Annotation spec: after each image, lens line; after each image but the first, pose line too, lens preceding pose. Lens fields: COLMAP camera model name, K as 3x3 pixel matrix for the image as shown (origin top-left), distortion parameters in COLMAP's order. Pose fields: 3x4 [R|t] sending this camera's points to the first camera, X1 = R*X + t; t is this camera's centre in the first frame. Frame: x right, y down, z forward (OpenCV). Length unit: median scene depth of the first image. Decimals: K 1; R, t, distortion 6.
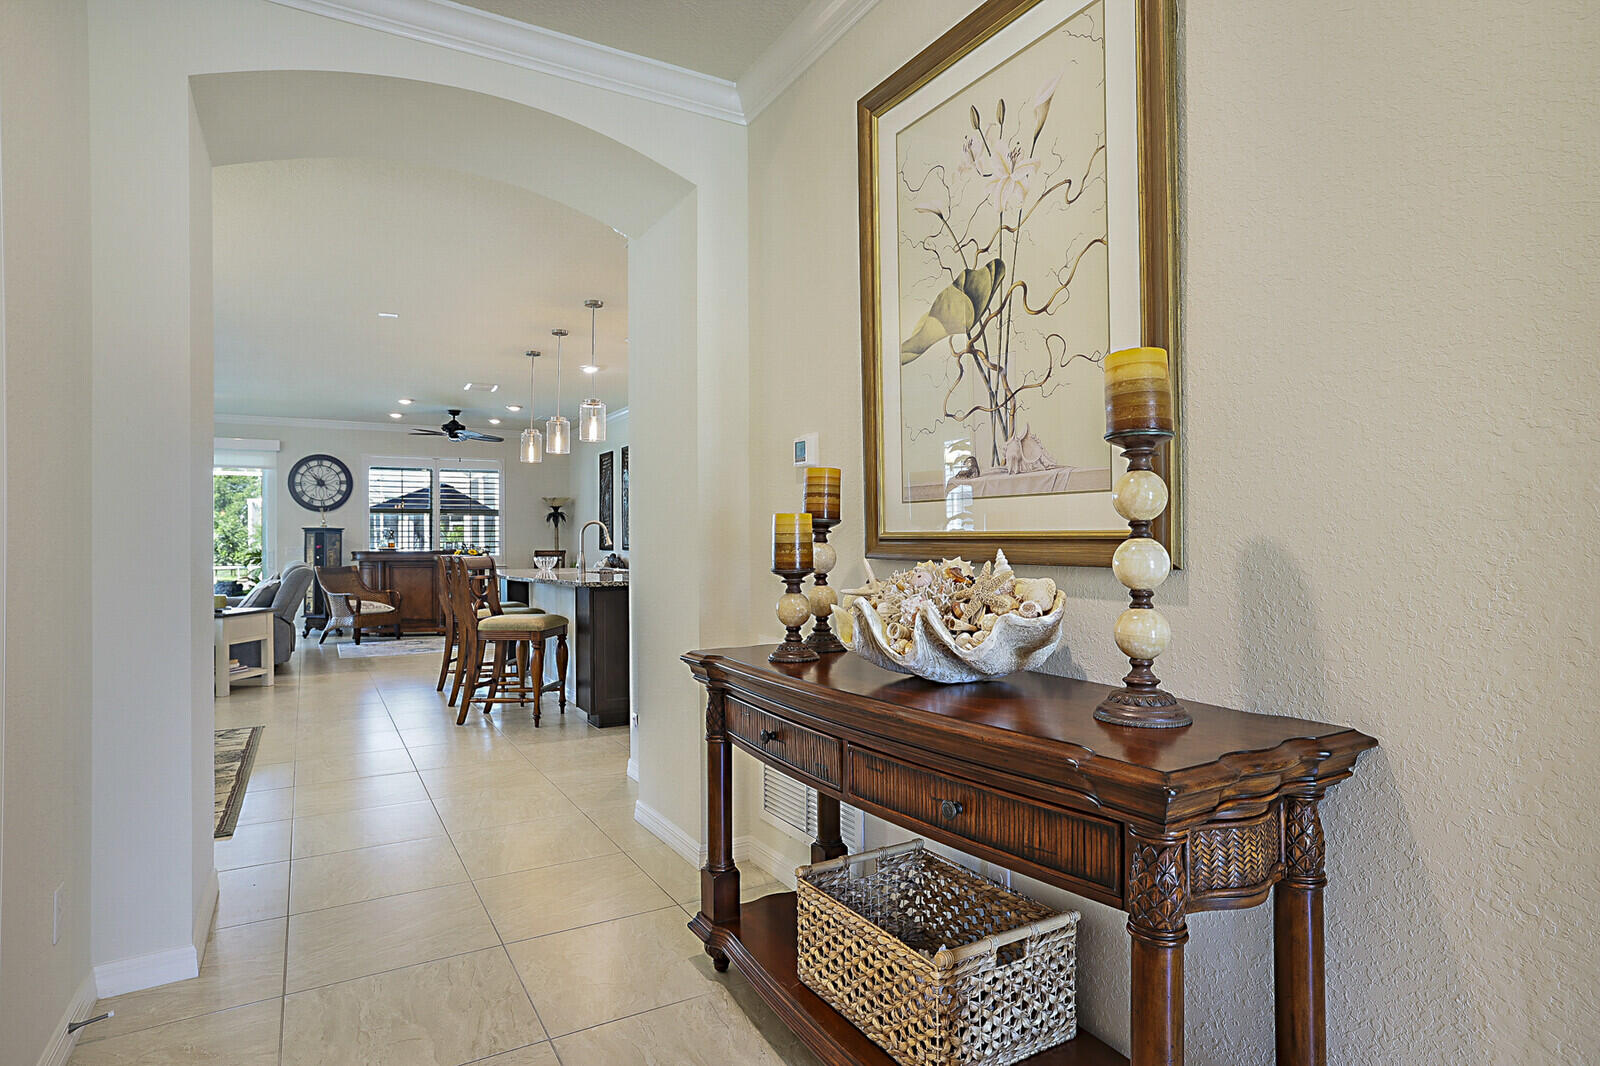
lens RADIAL K [[840.8, 0, 788.0], [0, 840.8, 530.6], [0, 0, 1]] dist [-0.020790, 0.000135]
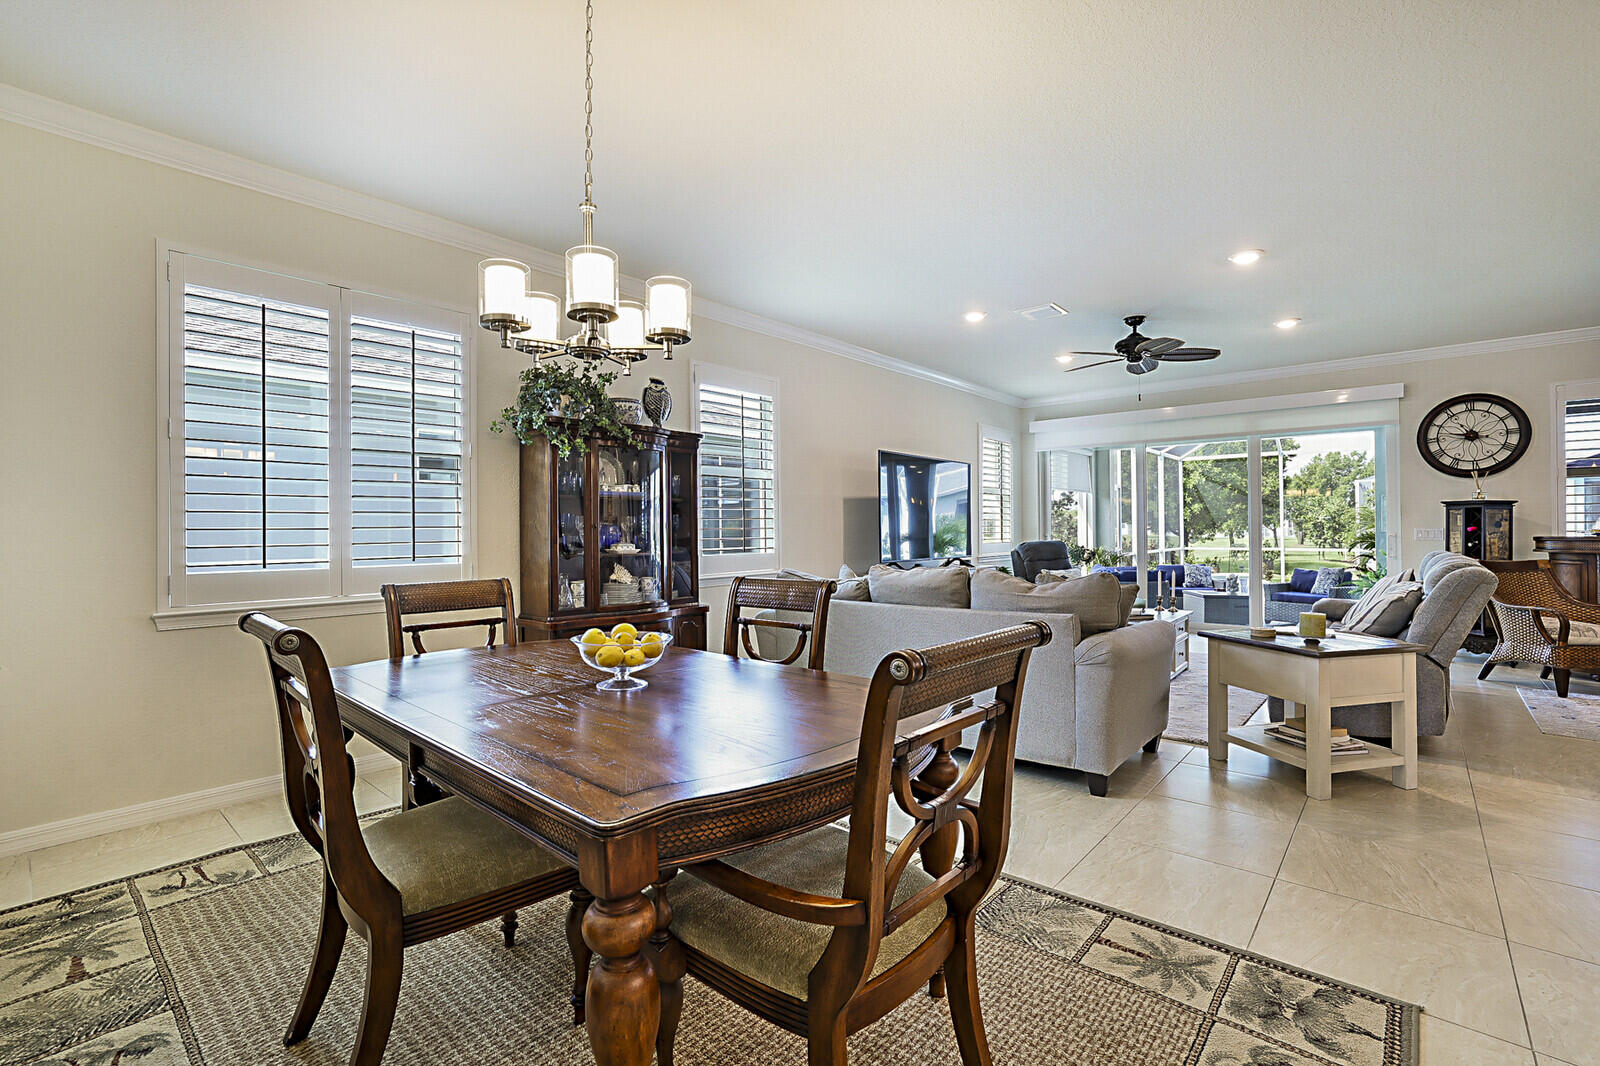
lens RADIAL K [[703.4, 0, 811.8], [0, 703.4, 527.6], [0, 0, 1]] dist [-0.024806, 0.008527]
pose [[0.327657, 0.002554, -0.944793, -0.207658], [0.016604, 0.999826, 0.008461, 0.004628], [0.944651, -0.018460, 0.327558, 0.312956]]
